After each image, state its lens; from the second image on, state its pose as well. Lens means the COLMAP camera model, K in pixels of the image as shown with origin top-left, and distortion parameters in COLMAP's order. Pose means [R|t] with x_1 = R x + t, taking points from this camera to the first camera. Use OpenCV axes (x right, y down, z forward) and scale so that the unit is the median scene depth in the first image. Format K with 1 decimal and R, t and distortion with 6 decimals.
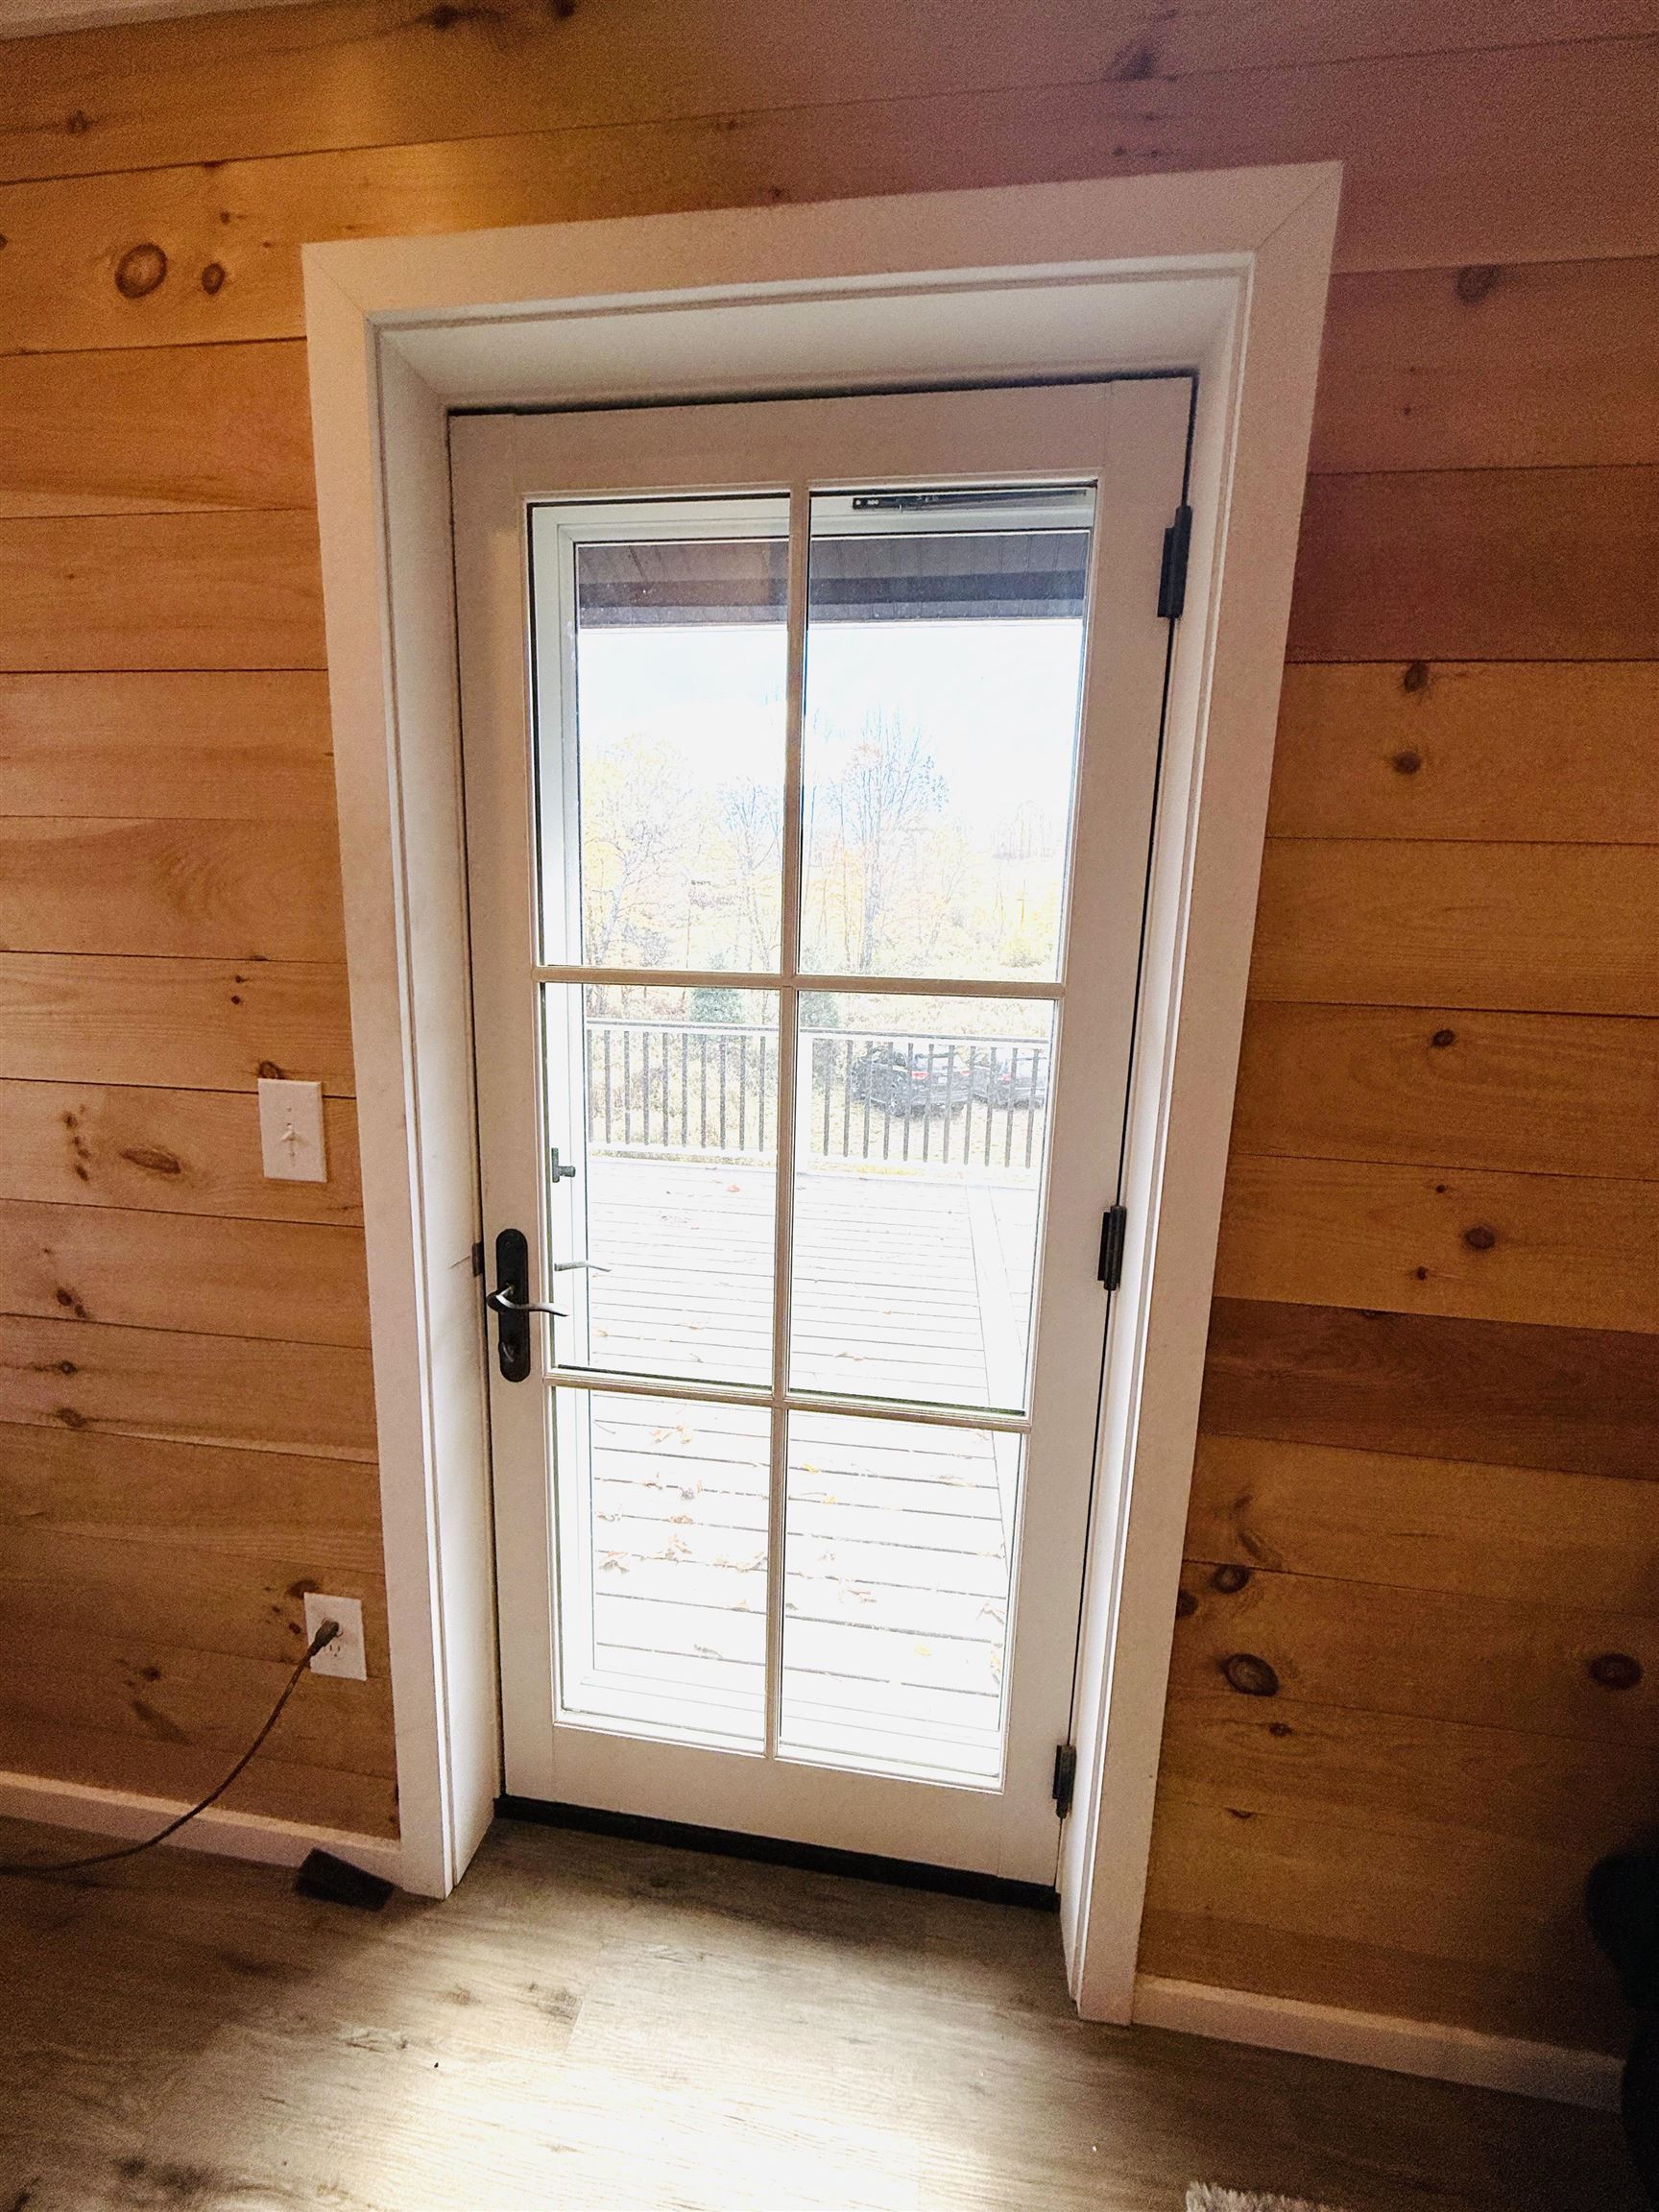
lens RADIAL K [[877.3, 0, 844.9], [0, 877.3, 1107.5], [0, 0, 1]] dist [-0.000203, -0.000134]
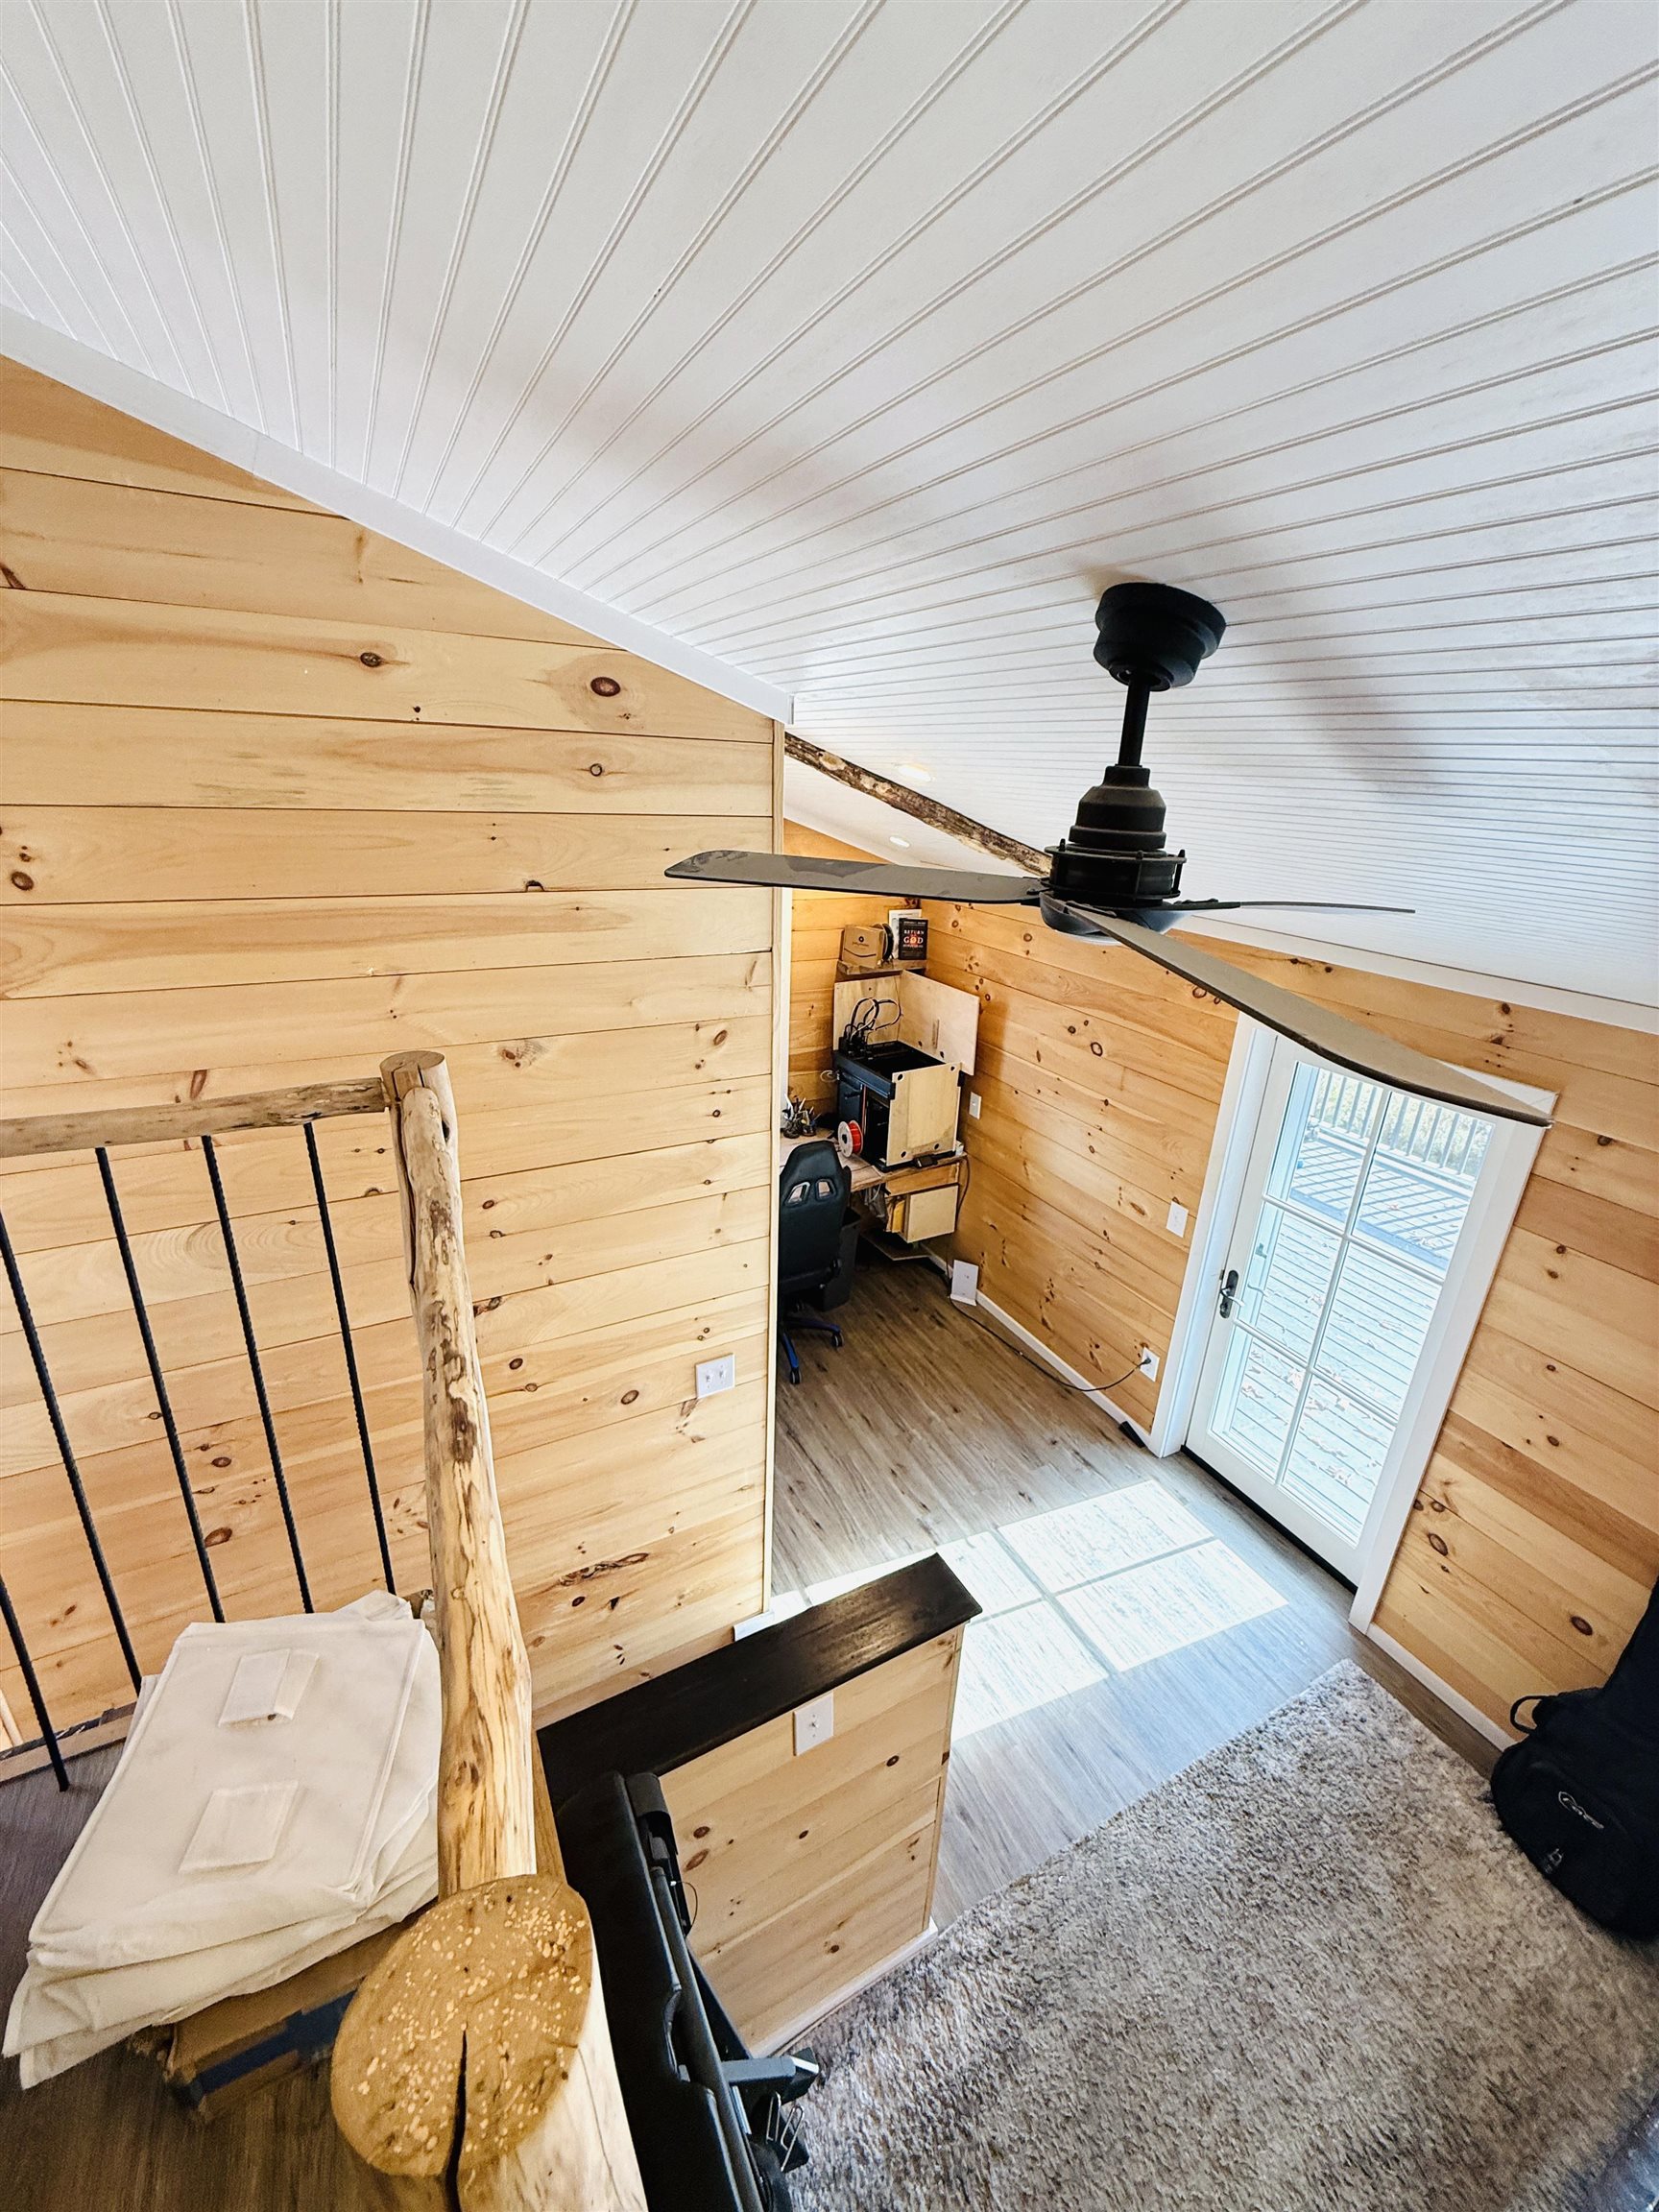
lens RADIAL K [[877.3, 0, 831.3], [0, 877.3, 1099.2], [0, 0, 1]] dist [-0.000203, -0.000134]
pose [[0.582372, 0.277361, -0.764143, 1.032066], [-0.161524, 0.960733, 0.225616, -0.961193], [0.796714, -0.007965, 0.604304, -2.073742]]
